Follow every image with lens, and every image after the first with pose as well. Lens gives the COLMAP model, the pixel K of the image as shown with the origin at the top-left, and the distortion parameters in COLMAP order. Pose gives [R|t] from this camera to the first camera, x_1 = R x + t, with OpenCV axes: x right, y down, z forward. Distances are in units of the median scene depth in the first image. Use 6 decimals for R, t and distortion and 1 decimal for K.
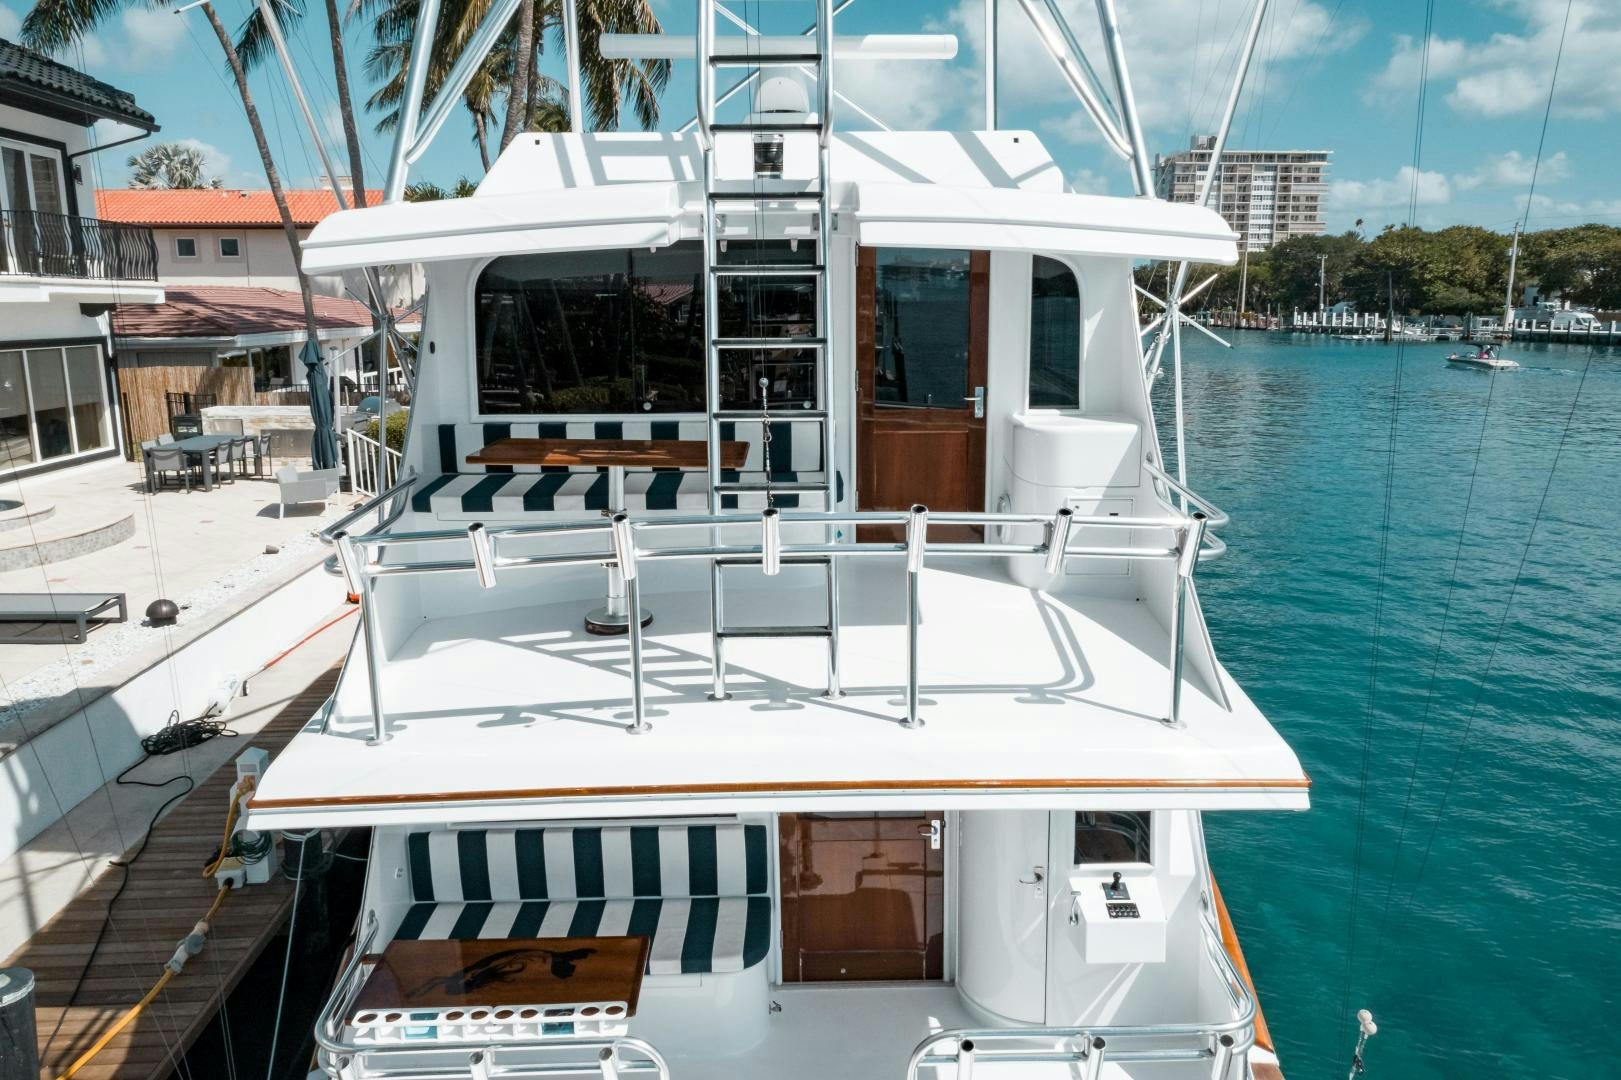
lens RADIAL K [[1098.5, 0, 852.6], [0, 1098.5, 447.7], [0, 0, 1]] dist [0.043074, 0.001158]
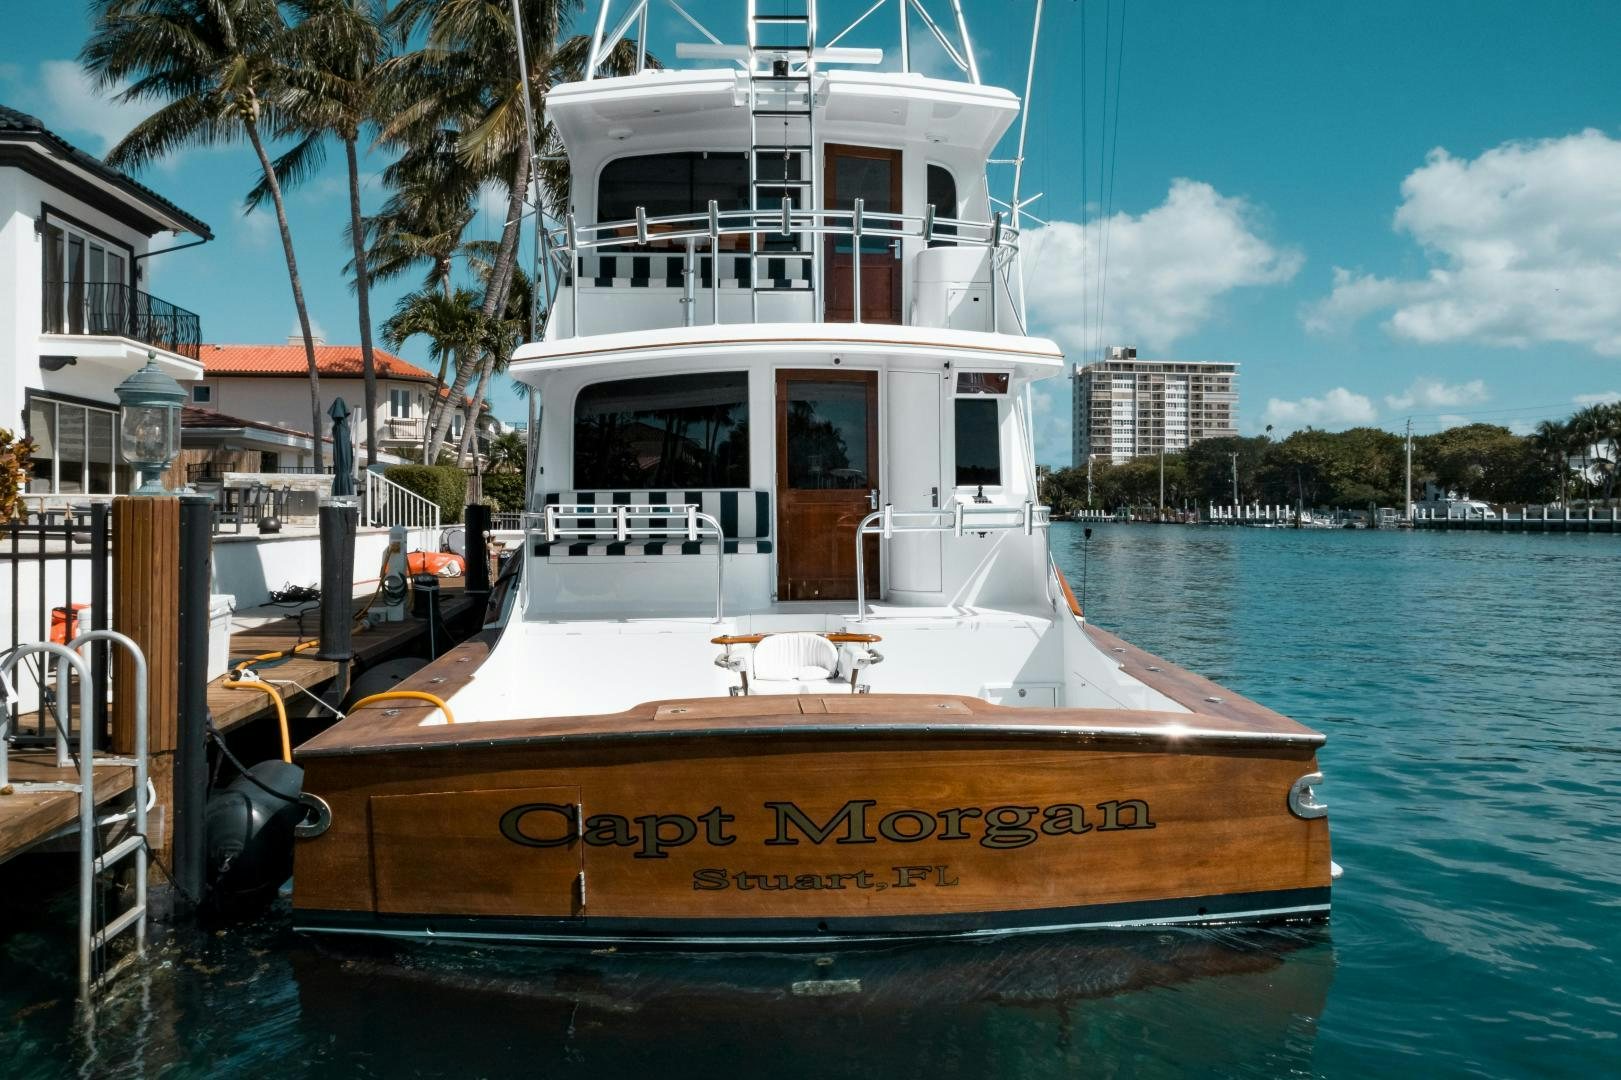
lens RADIAL K [[1215.4, 0, 822.8], [0, 1215.4, 522.1], [0, 0, 1]] dist [0.060087, -0.007940]
pose [[0.999056, 0.006200, 0.043001, -0.010222], [0.001575, 0.983947, -0.178455, 0.094964], [-0.043418, 0.178354, 0.983008, -0.101175]]
